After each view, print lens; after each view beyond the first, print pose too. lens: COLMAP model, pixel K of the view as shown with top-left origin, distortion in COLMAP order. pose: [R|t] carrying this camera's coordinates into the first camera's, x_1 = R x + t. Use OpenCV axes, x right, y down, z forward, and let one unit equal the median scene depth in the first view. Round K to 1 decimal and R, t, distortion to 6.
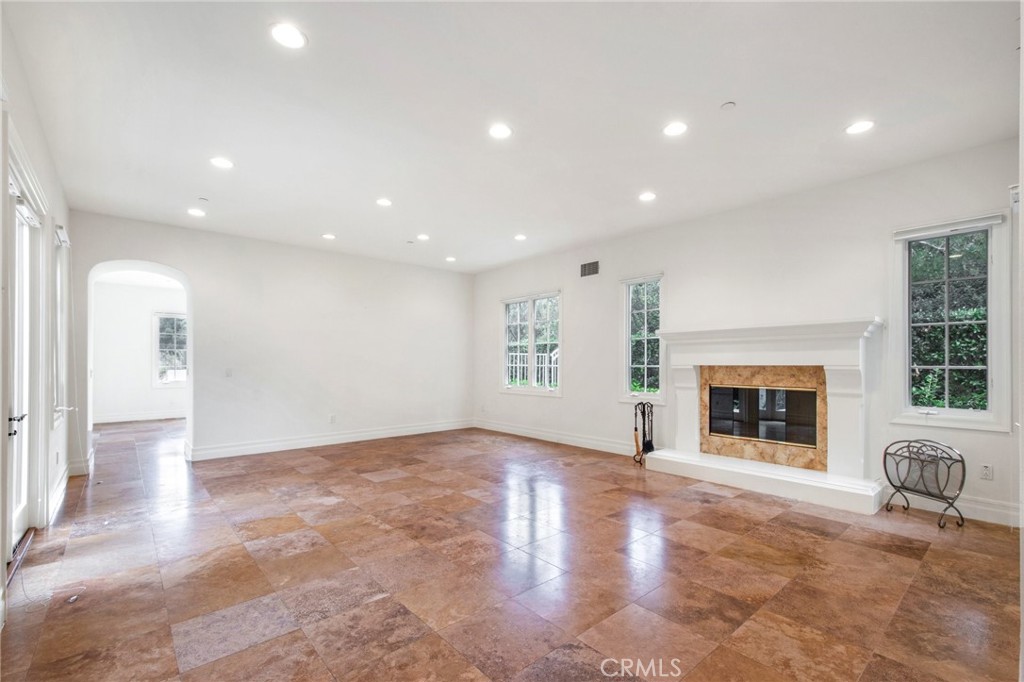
lens RADIAL K [[454.8, 0, 513.7], [0, 454.8, 363.2], [0, 0, 1]] dist [0.011429, -0.000350]
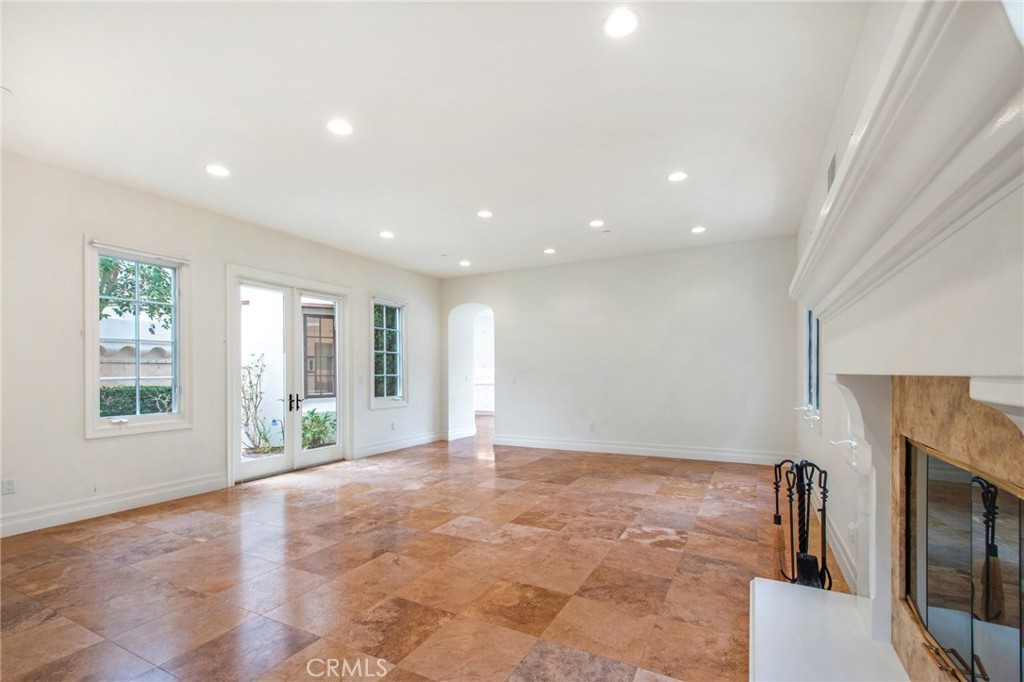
lens RADIAL K [[454.8, 0, 513.7], [0, 454.8, 363.2], [0, 0, 1]] dist [0.011429, -0.000350]
pose [[0.365519, -0.014850, -0.930685, 0.871578], [0.004802, 0.999889, -0.014069, -0.005504], [0.930792, 0.000674, 0.365550, 0.870698]]
